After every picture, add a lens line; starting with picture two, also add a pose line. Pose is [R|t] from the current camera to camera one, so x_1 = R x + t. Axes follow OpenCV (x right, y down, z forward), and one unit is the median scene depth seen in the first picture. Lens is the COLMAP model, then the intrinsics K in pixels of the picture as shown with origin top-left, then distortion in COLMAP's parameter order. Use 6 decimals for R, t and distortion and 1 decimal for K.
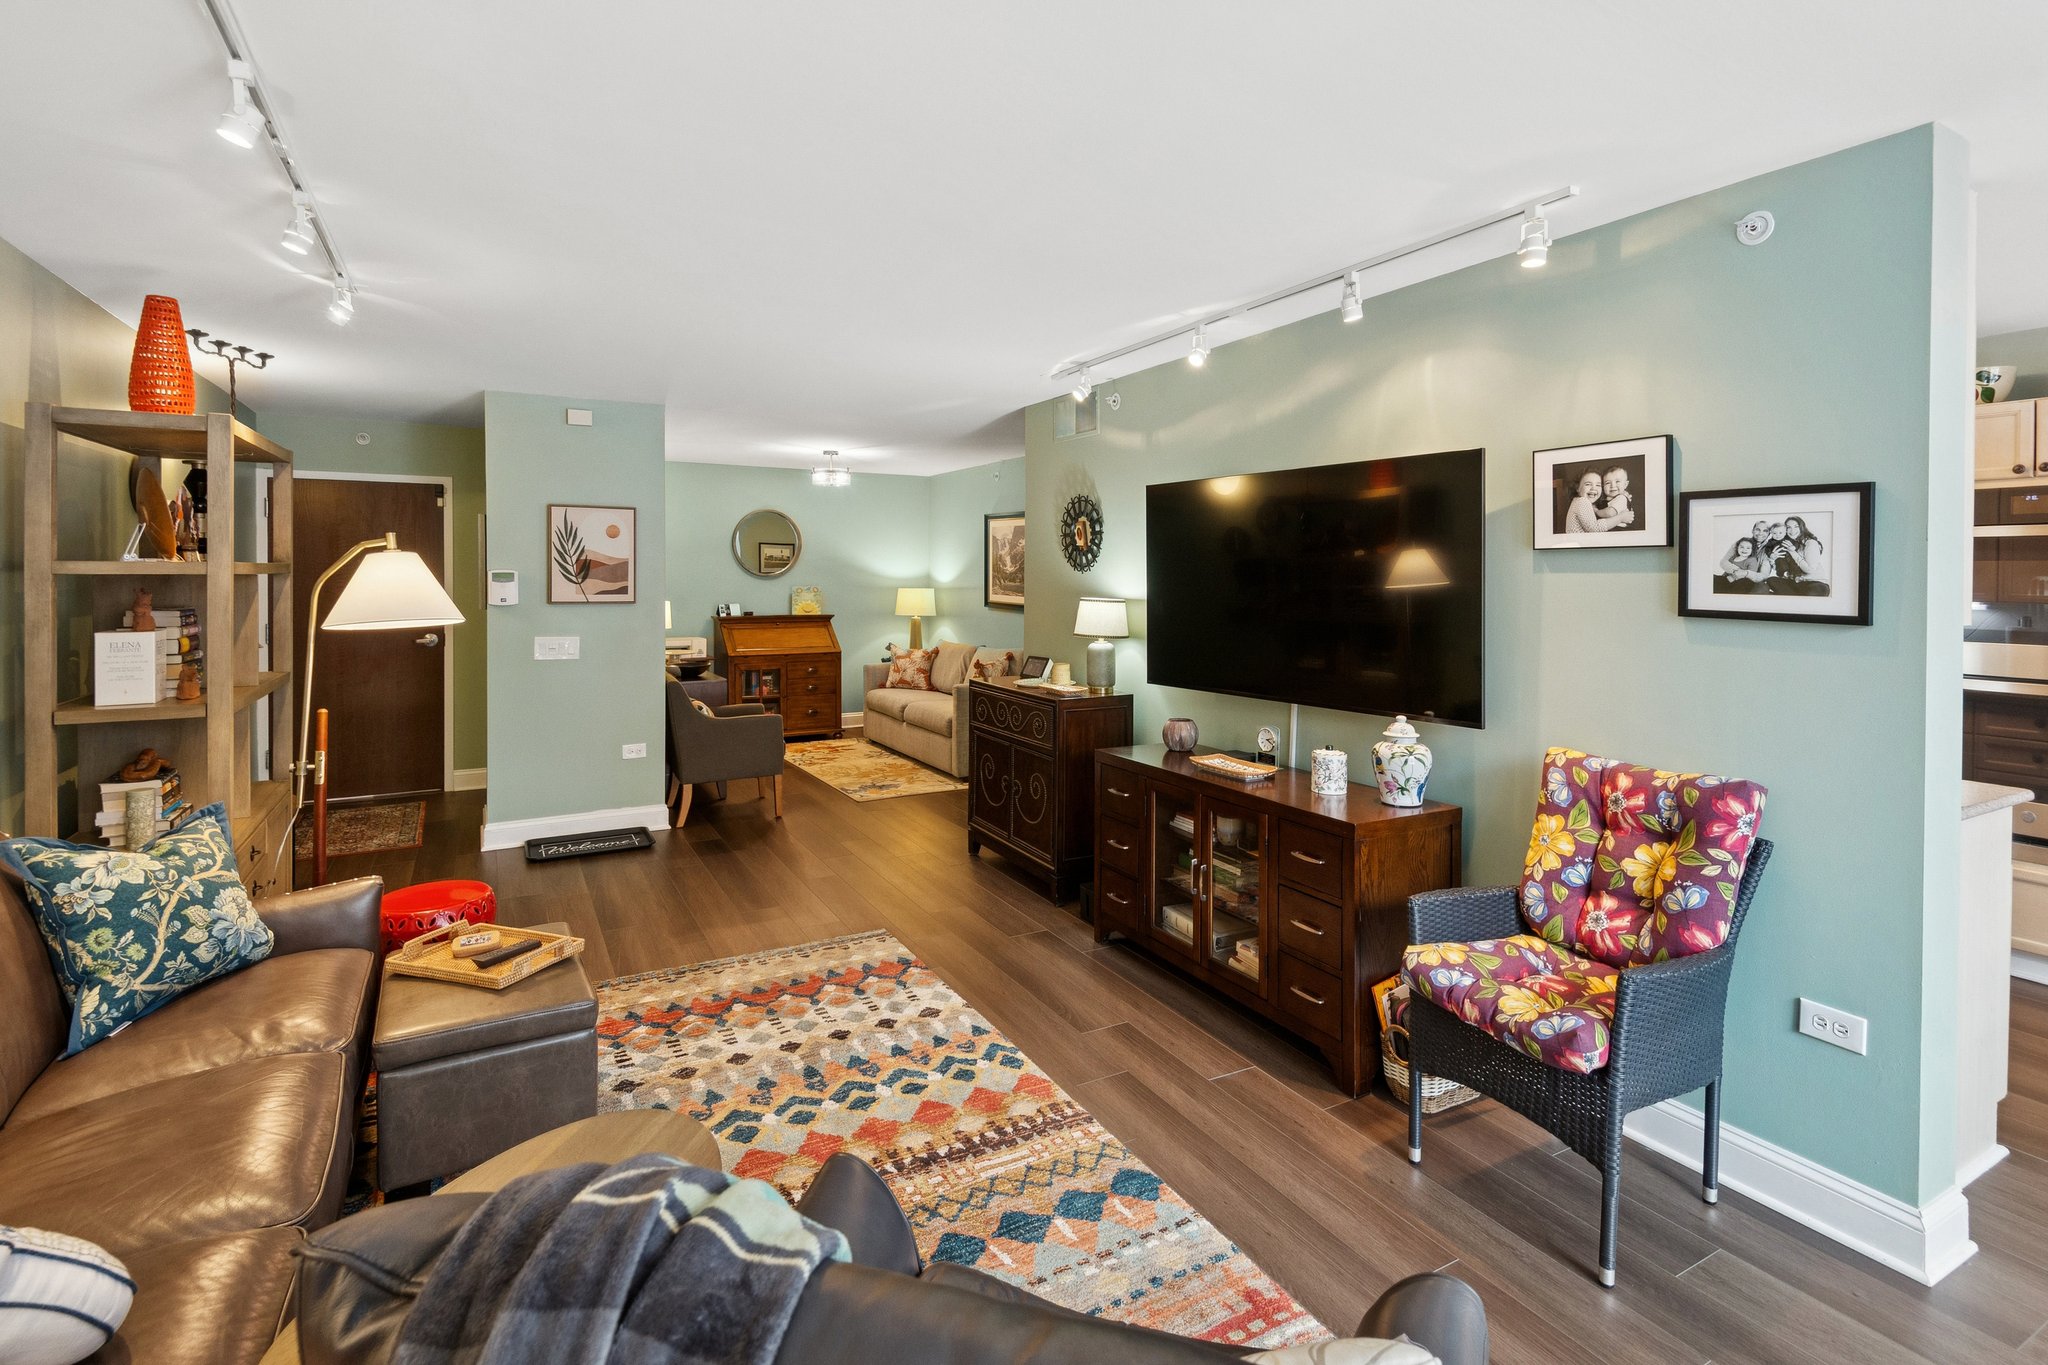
lens RADIAL K [[959.2, 0, 1019.3], [0, 959.2, 583.4], [0, 0, 1]] dist [0.049270, -0.032244]
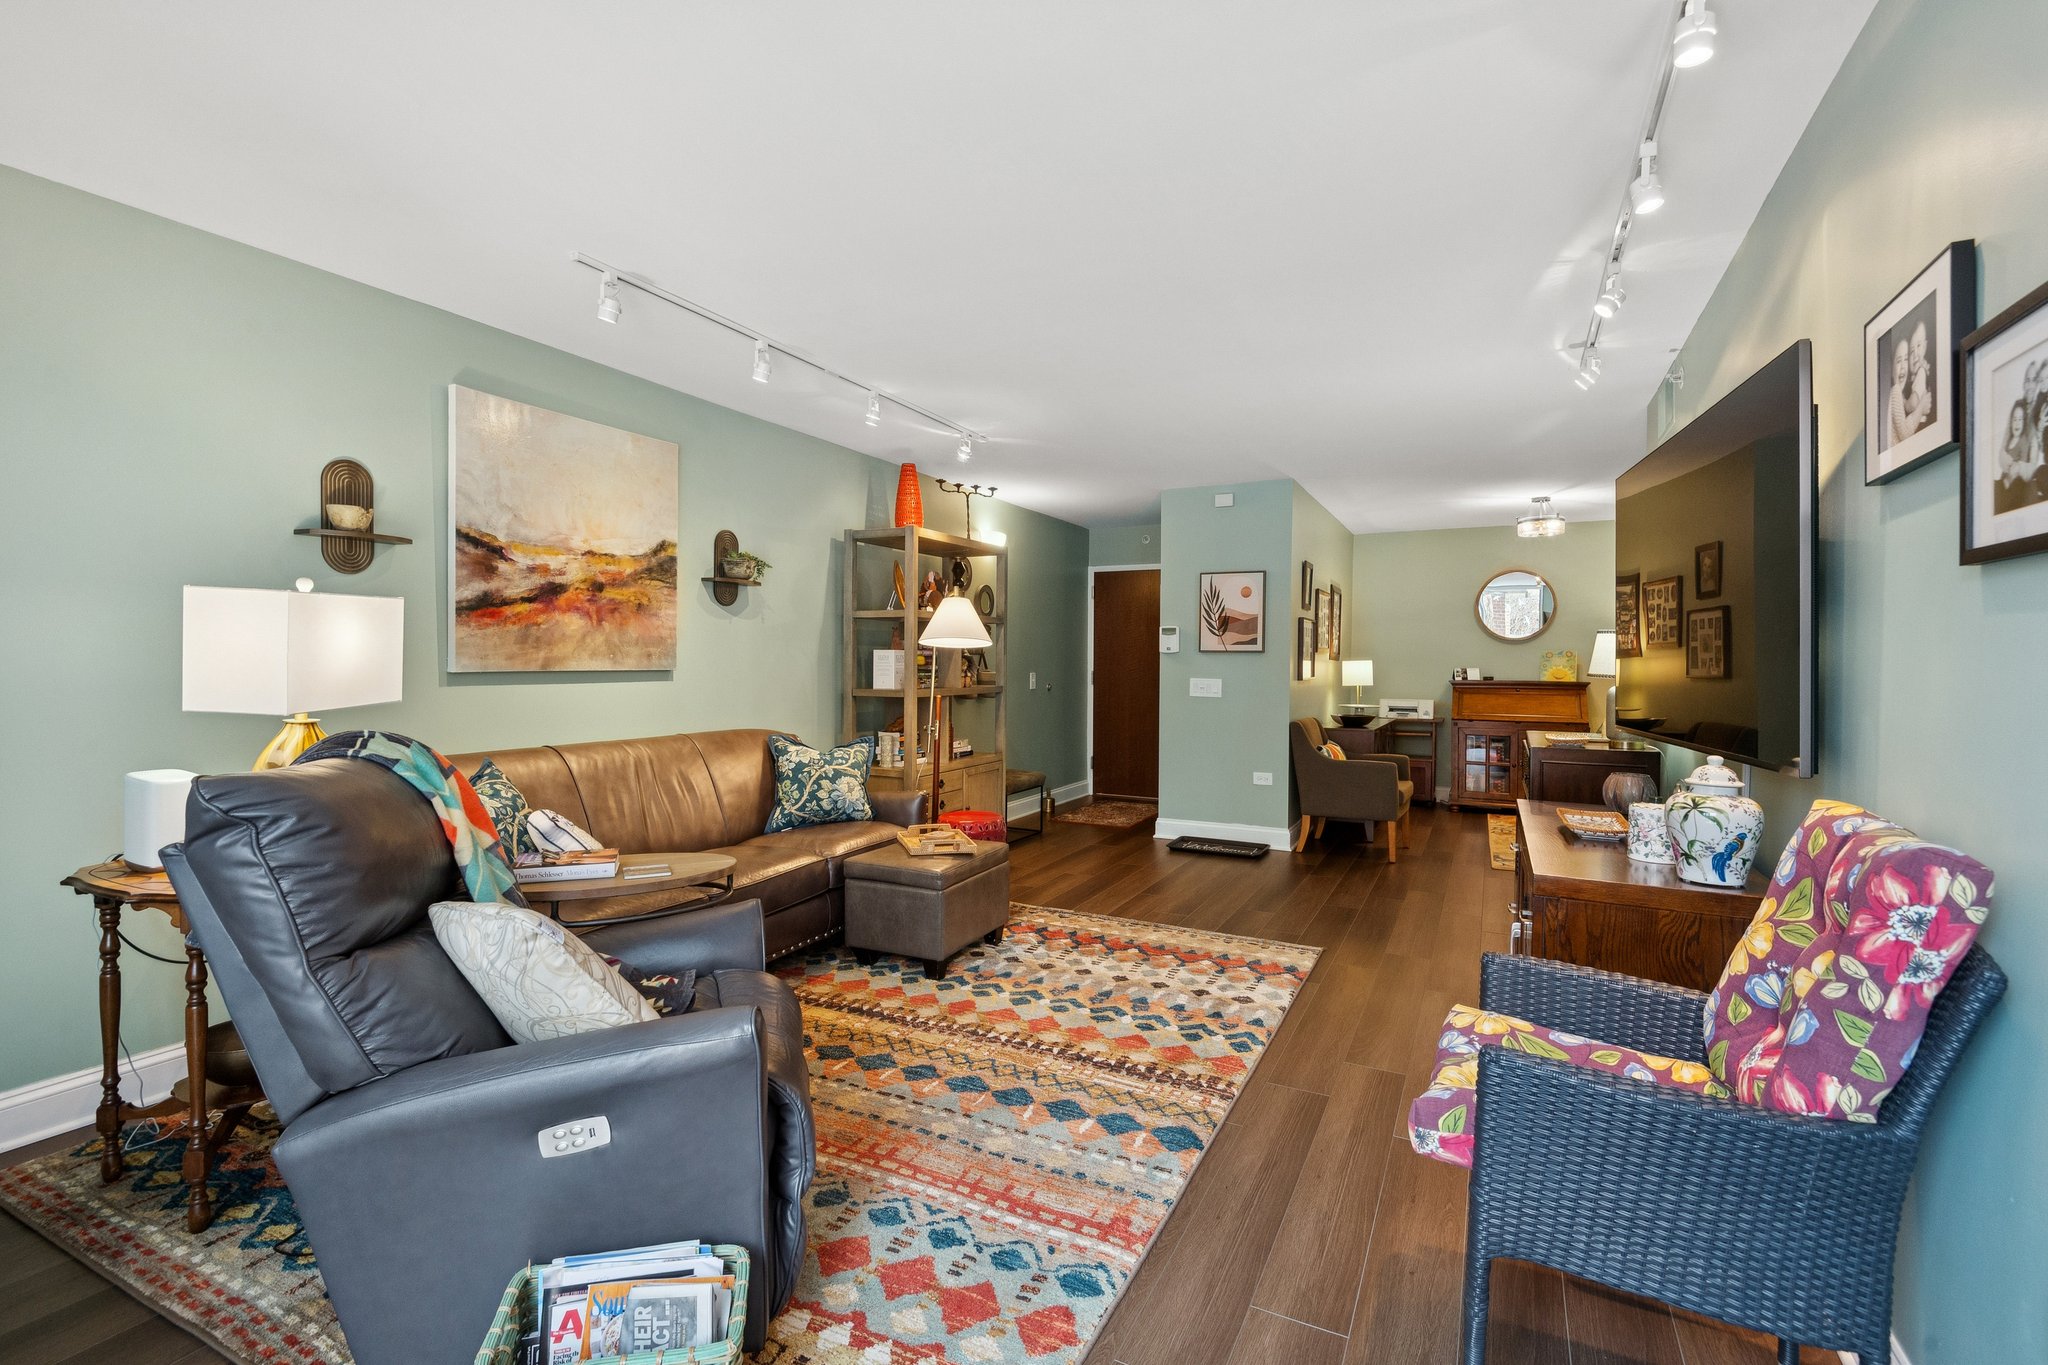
lens RADIAL K [[936.7, 0, 1020.8], [0, 936.7, 668.1], [0, 0, 1]] dist [0.025300, -0.000311]
pose [[0.564129, 0.006375, -0.825662, 0.679145], [-0.013892, 0.999902, -0.001771, 0.082705], [0.825570, 0.012469, 0.564162, 0.207877]]
